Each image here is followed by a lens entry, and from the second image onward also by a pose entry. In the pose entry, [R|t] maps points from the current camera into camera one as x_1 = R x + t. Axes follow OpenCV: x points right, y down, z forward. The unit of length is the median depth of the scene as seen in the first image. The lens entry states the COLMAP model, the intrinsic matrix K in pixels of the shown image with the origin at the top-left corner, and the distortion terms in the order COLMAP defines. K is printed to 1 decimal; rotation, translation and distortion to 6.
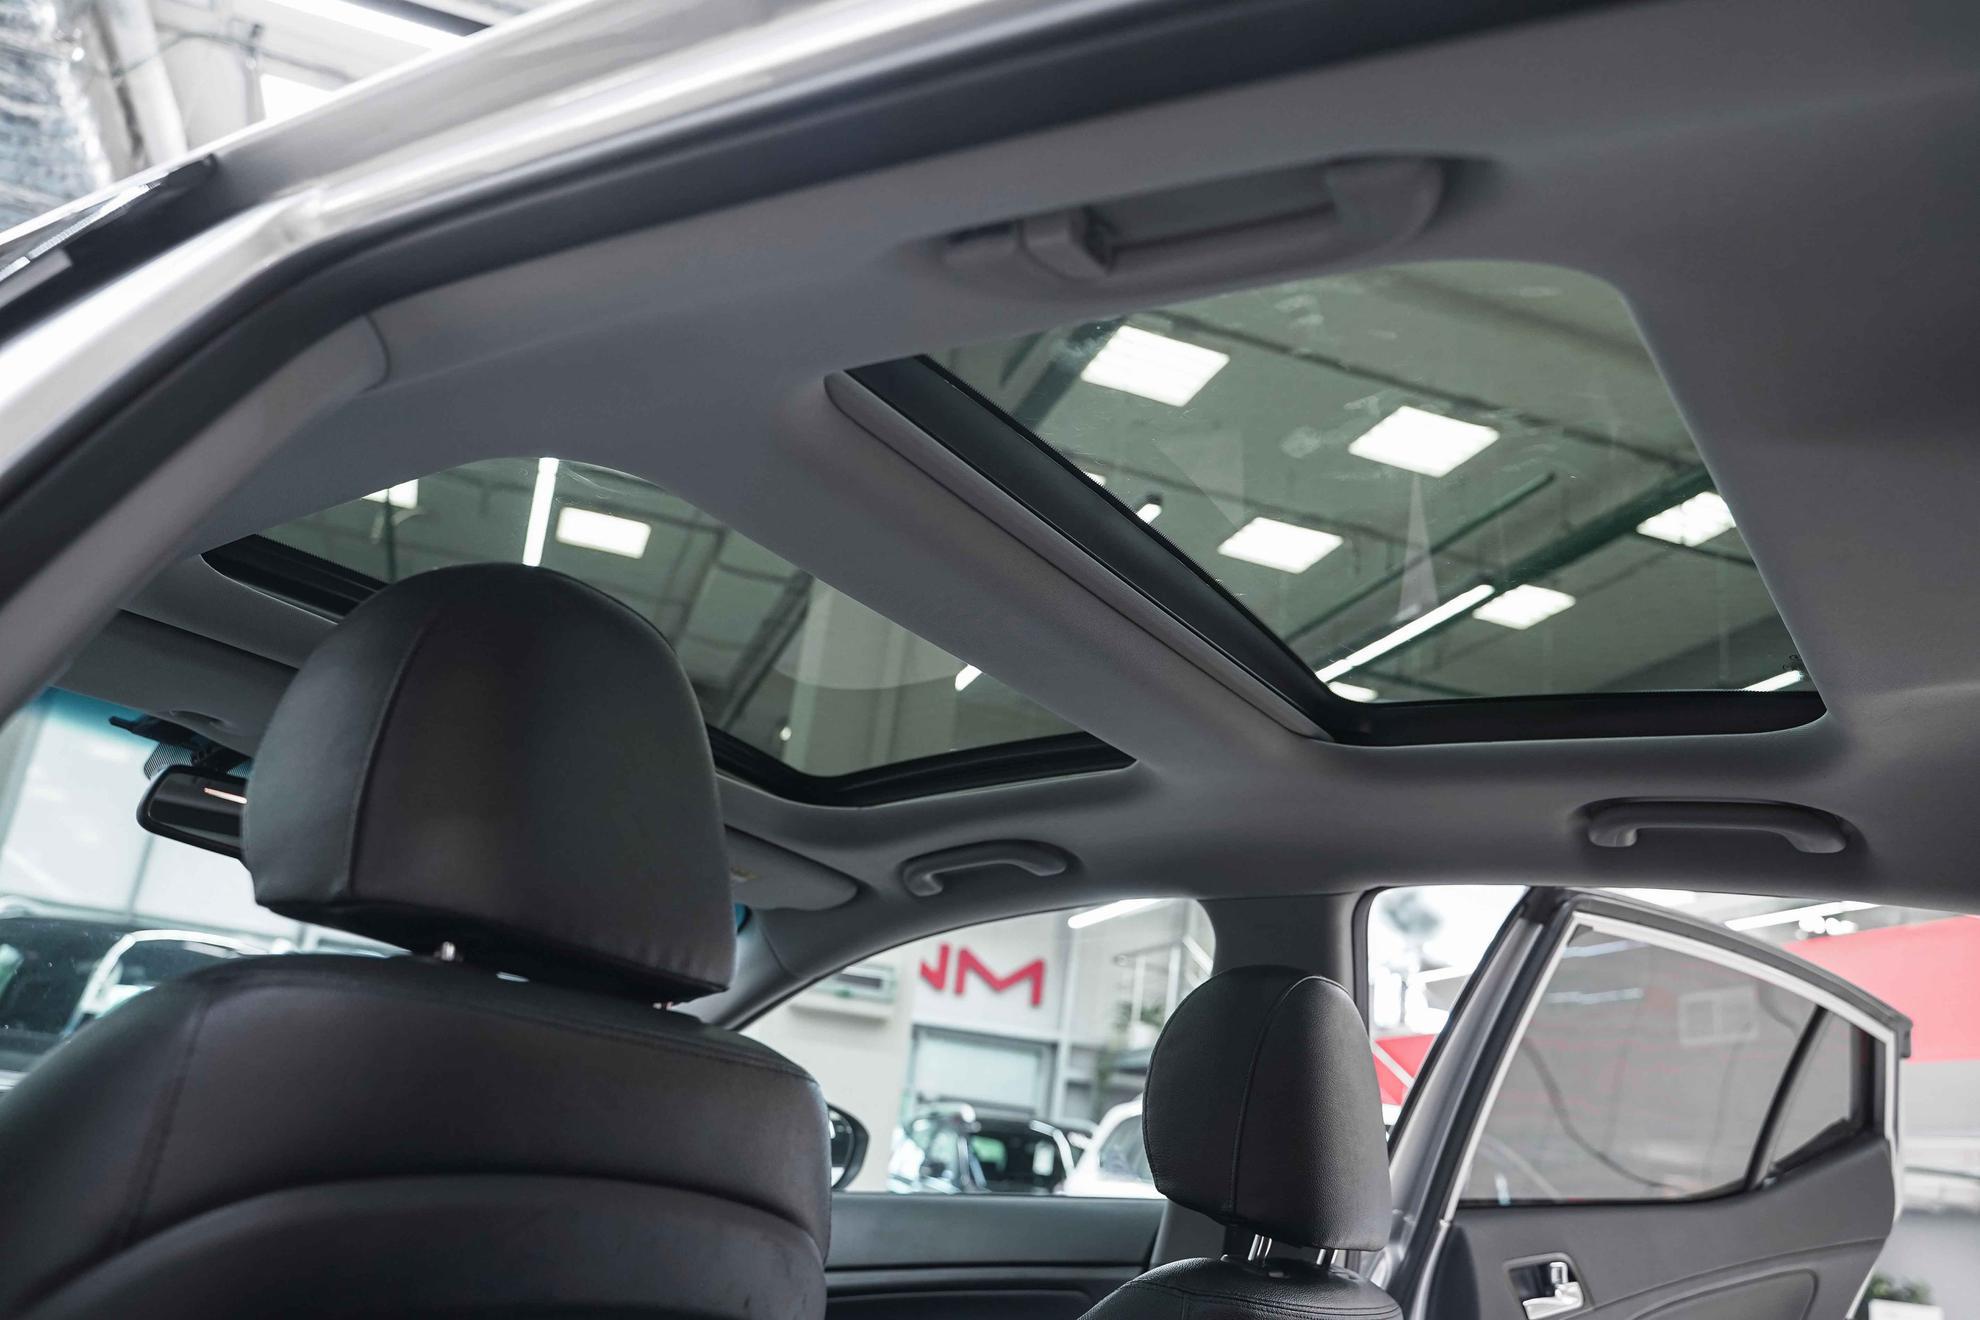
lens RADIAL K [[1598.7, 0, 990.0], [0, 1598.7, 660.0], [0, 0, 1]] dist [-0.090896, -0.000696]
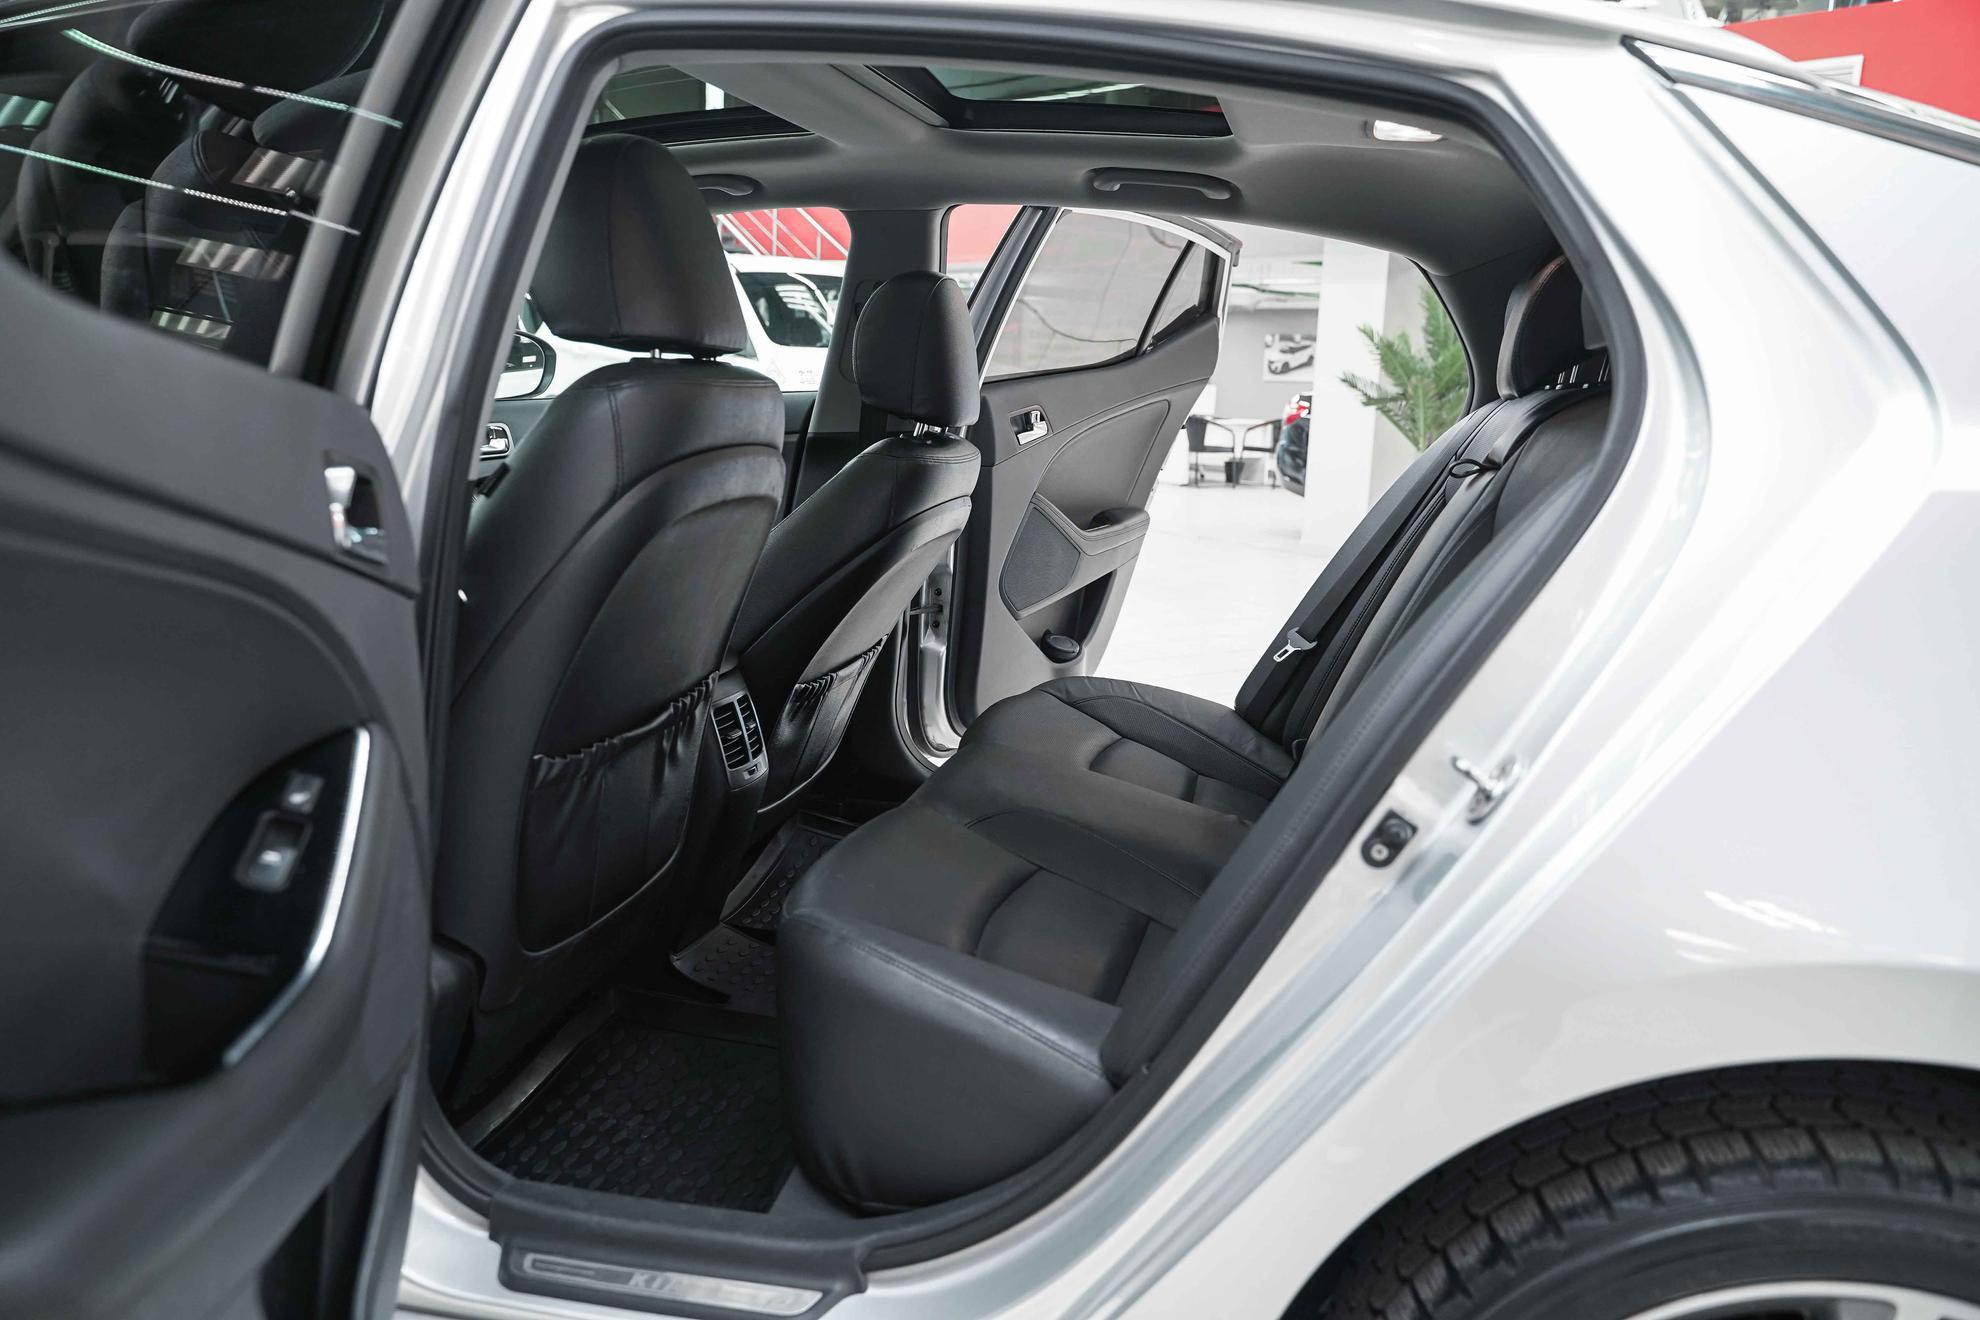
lens RADIAL K [[1585.8, 0, 990.0], [0, 1585.8, 660.0], [0, 0, 1]] dist [-0.014603, -0.001825]
pose [[0.922136, -0.154940, 0.354485, -0.321372], [-0.050776, 0.859899, 0.507933, -0.241427], [-0.383520, -0.486383, 0.785076, -0.438106]]
